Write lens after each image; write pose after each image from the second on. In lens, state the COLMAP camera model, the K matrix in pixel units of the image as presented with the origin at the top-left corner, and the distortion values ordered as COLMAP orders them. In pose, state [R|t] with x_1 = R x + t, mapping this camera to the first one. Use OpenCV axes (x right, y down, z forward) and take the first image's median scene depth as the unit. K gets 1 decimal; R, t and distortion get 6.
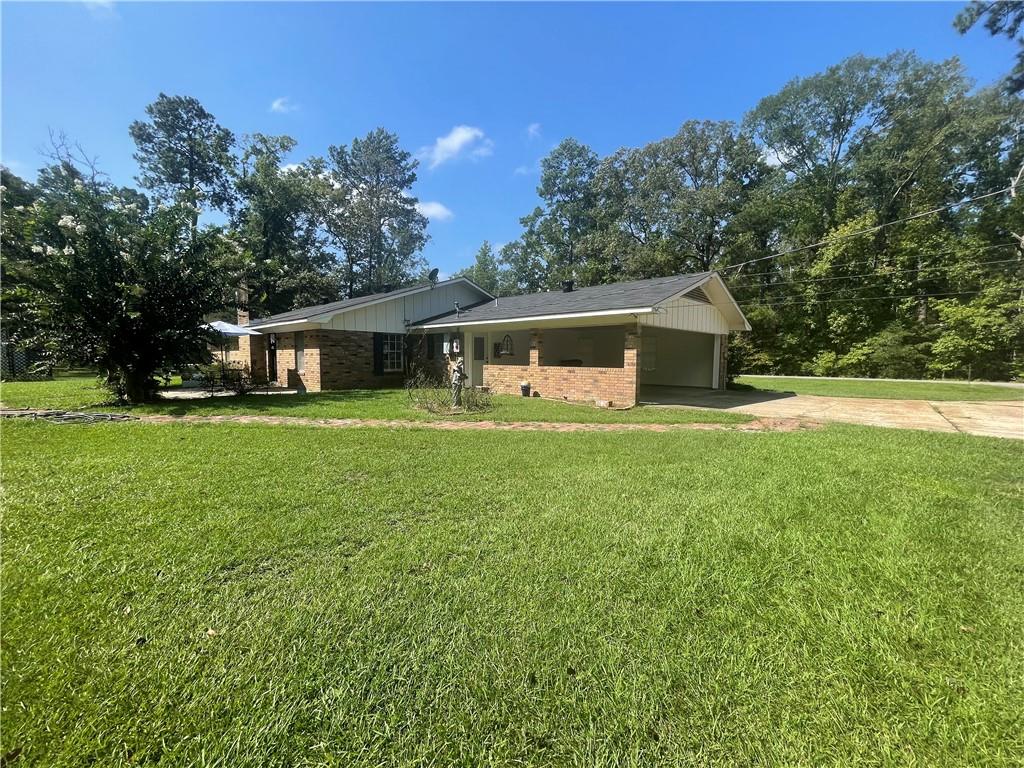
lens RADIAL K [[417.0, 0, 516.6], [0, 417.0, 383.3], [0, 0, 1]] dist [-0.001331, -0.000261]
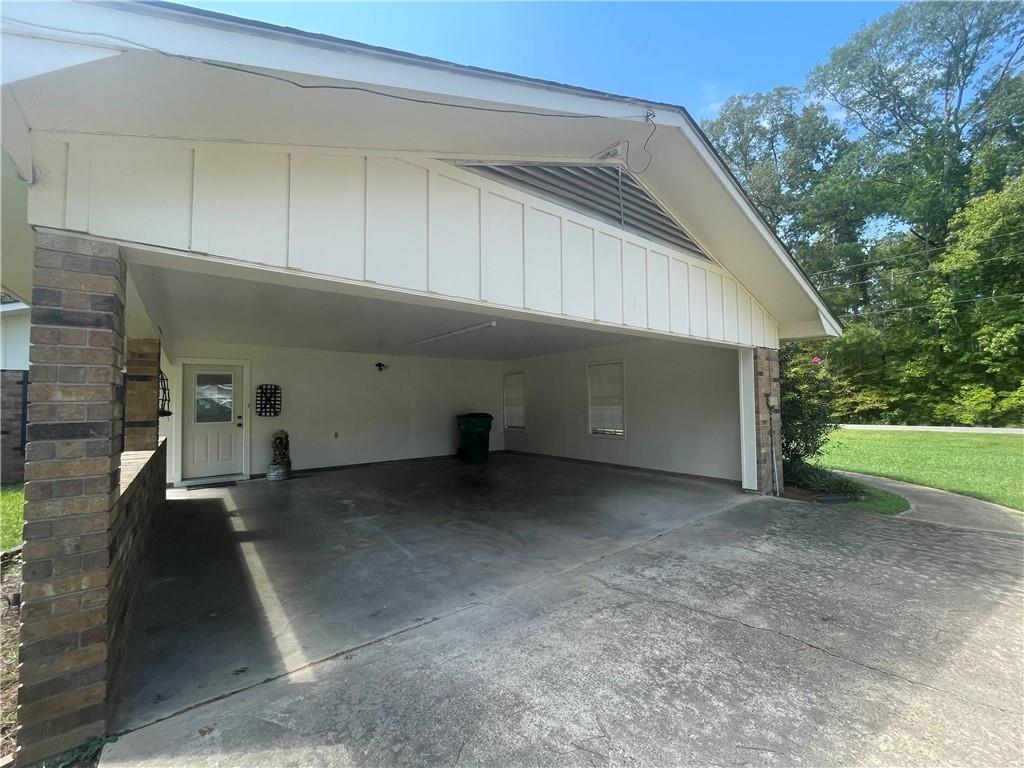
lens RADIAL K [[417.0, 0, 506.8], [0, 417.0, 385.8], [0, 0, 1]] dist [-0.001331, -0.000261]
pose [[0.985033, -0.024393, -0.170631, 0.137746], [0.007200, 0.994895, -0.100662, -0.018282], [0.172215, 0.097927, 0.980180, 0.244829]]
